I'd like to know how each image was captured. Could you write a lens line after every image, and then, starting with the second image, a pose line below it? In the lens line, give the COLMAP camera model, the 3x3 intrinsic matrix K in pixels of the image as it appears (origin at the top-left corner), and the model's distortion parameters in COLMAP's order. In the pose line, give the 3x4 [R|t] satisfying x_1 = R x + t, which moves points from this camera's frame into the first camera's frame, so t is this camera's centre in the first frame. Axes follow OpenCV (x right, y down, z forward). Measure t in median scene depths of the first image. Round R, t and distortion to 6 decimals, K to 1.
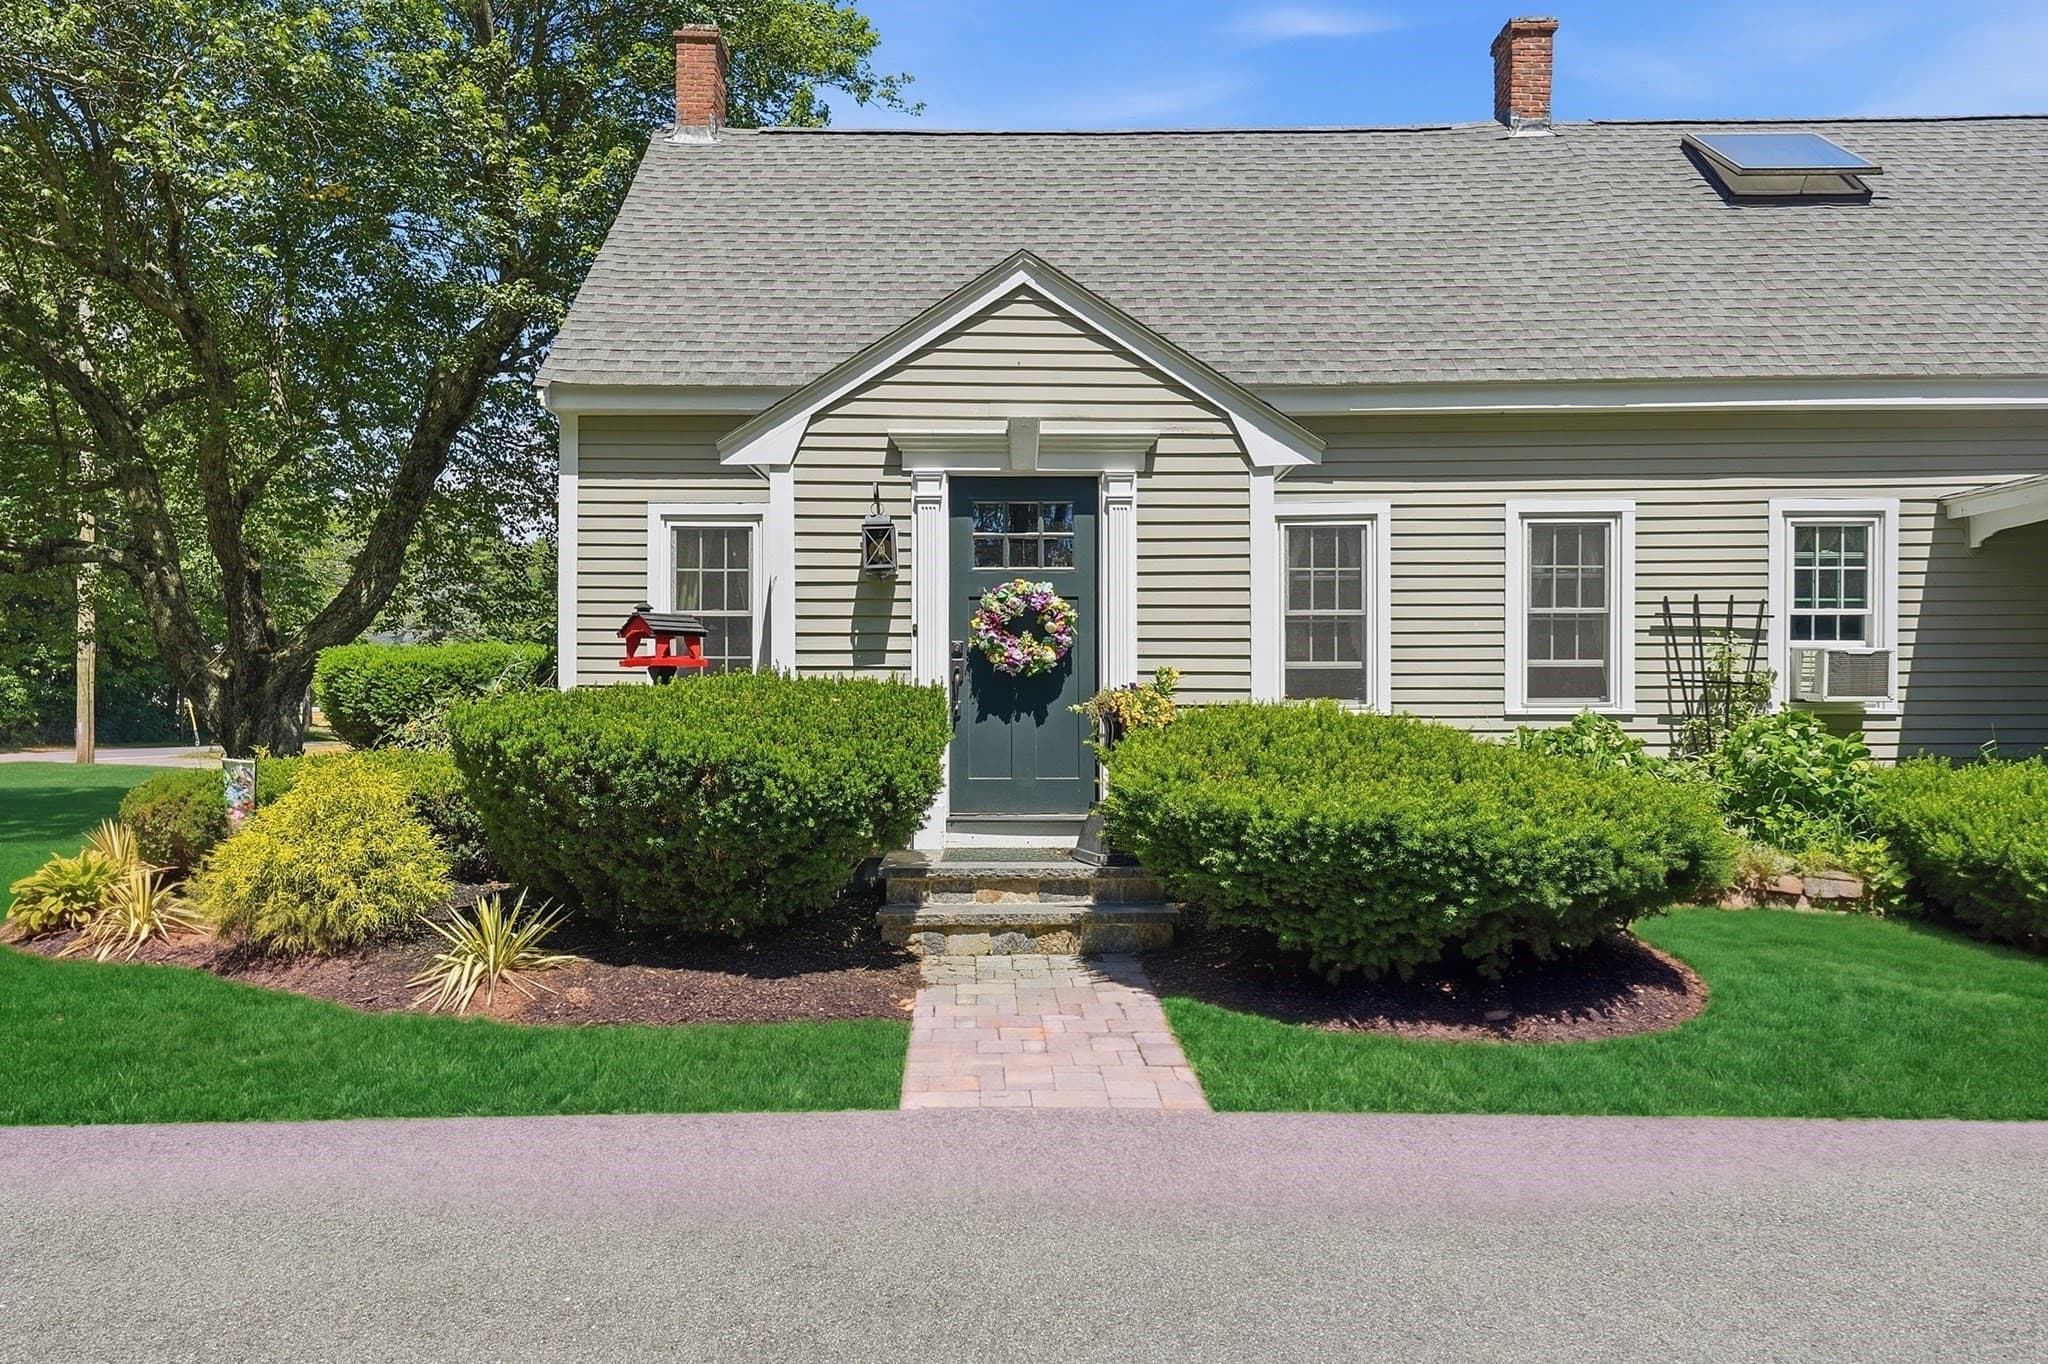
lens RADIAL K [[1399.5, 0, 1024.0], [0, 1399.5, 682.0], [0, 0, 1]] dist [0.028215, 0.000359]
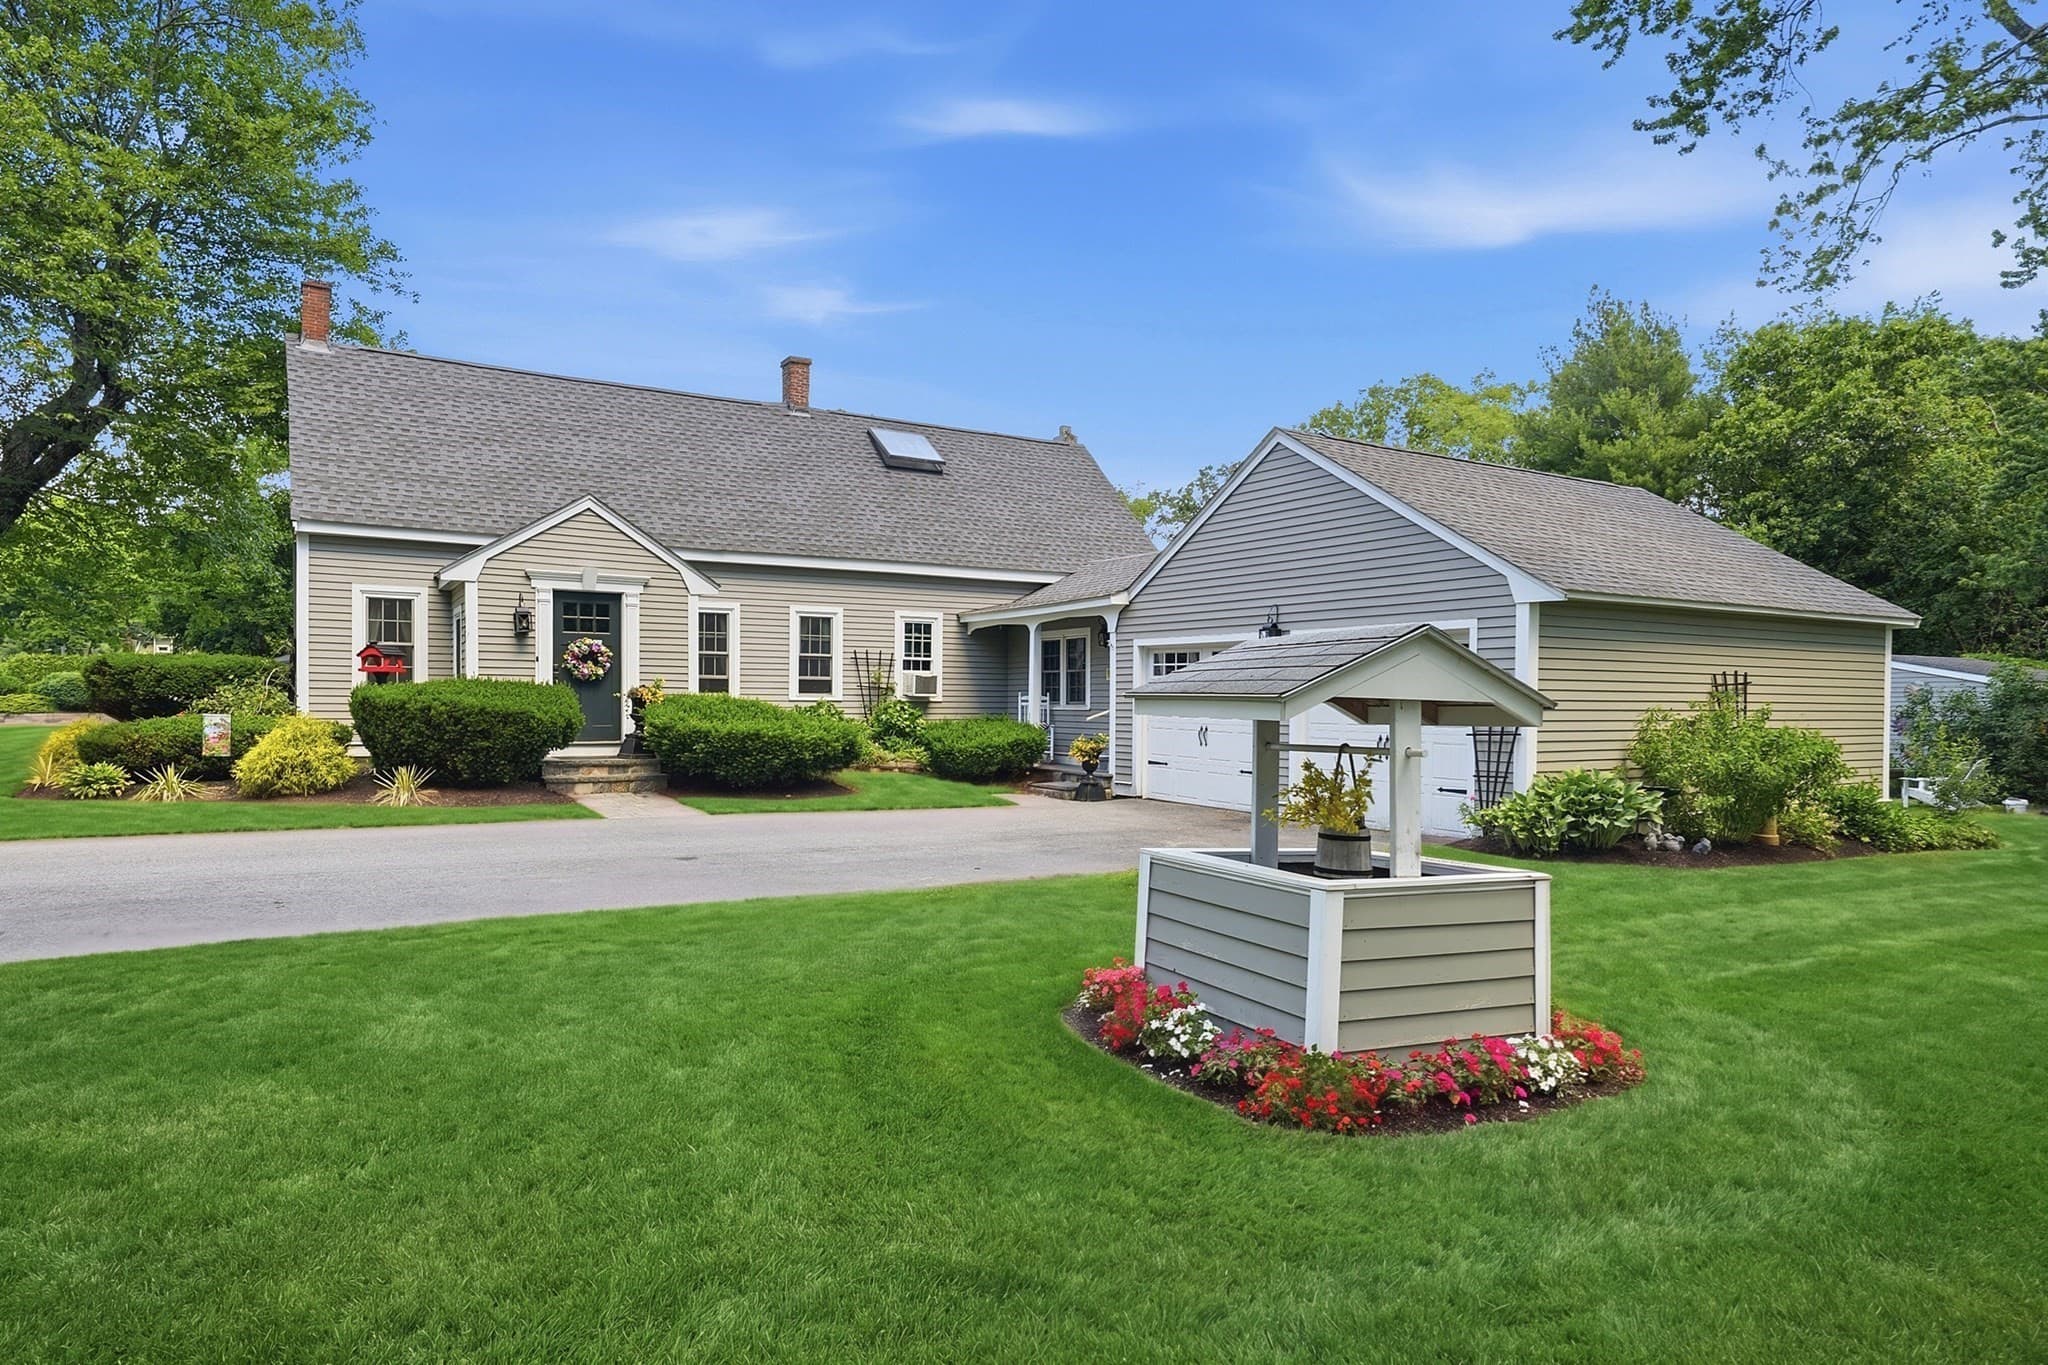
lens RADIAL K [[1182.9, 0, 1027.3], [0, 1182.9, 747.8], [0, 0, 1]] dist [0.002556, 0.000354]
pose [[0.856808, -0.011981, 0.515496, -0.376646], [-0.017177, 0.998512, 0.051758, -0.006694], [-0.515349, -0.053202, 0.855327, -1.005986]]
